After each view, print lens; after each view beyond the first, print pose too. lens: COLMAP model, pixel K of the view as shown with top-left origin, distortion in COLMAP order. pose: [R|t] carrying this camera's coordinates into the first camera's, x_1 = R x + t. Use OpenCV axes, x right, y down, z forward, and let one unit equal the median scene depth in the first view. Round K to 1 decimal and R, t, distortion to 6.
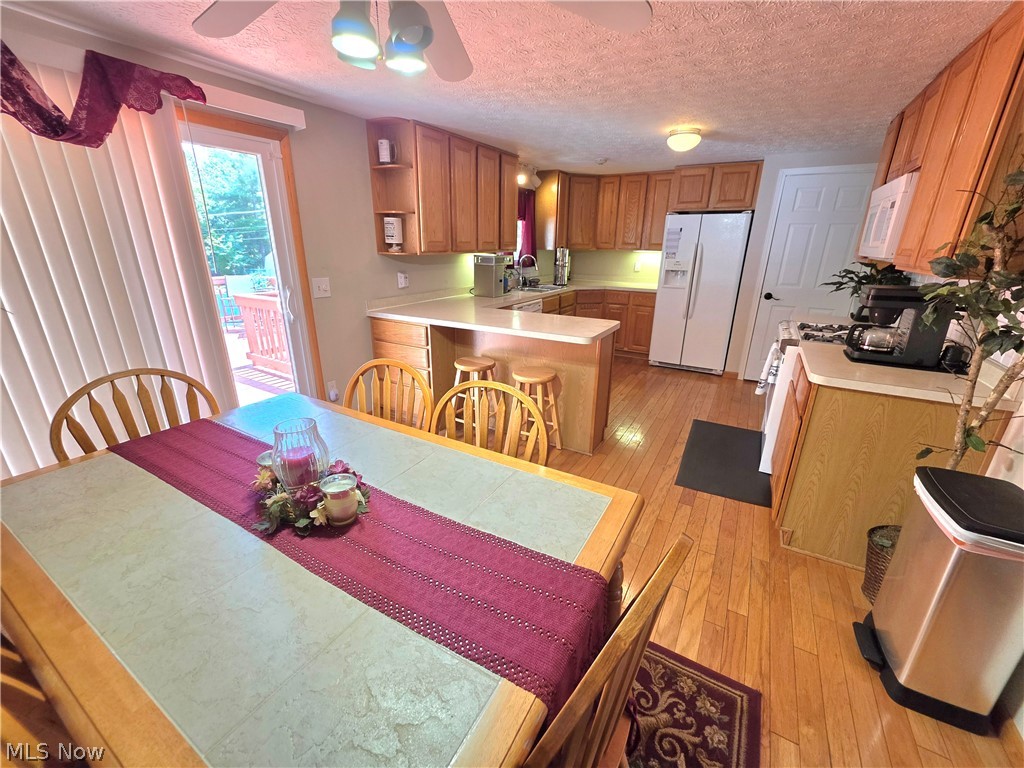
lens RADIAL K [[415.2, 0, 512.0], [0, 415.2, 384.0], [0, 0, 1]] dist [-0.000415, 0.000060]
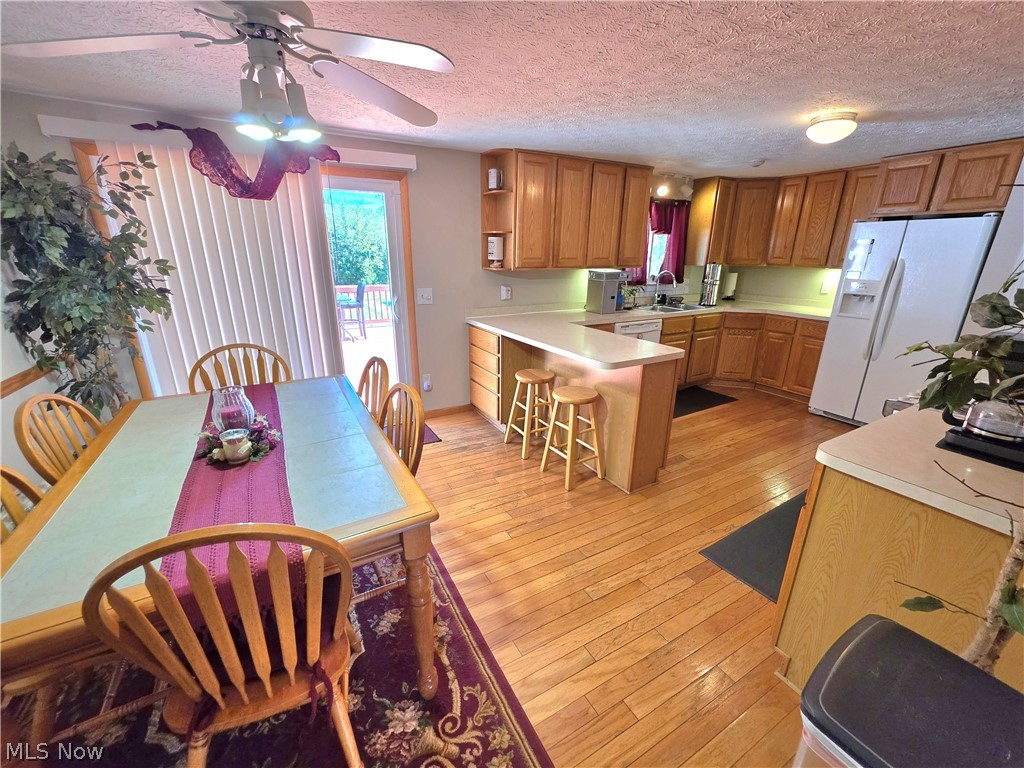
lens RADIAL K [[413.0, 0, 504.5], [0, 413.0, 384.4], [0, 0, 1]] dist [-0.002008, -0.000055]
pose [[0.863174, 0.149104, -0.482388, 0.332826], [-0.160497, 0.986875, 0.017849, -0.033233], [0.478718, 0.062015, 0.875776, 0.063876]]
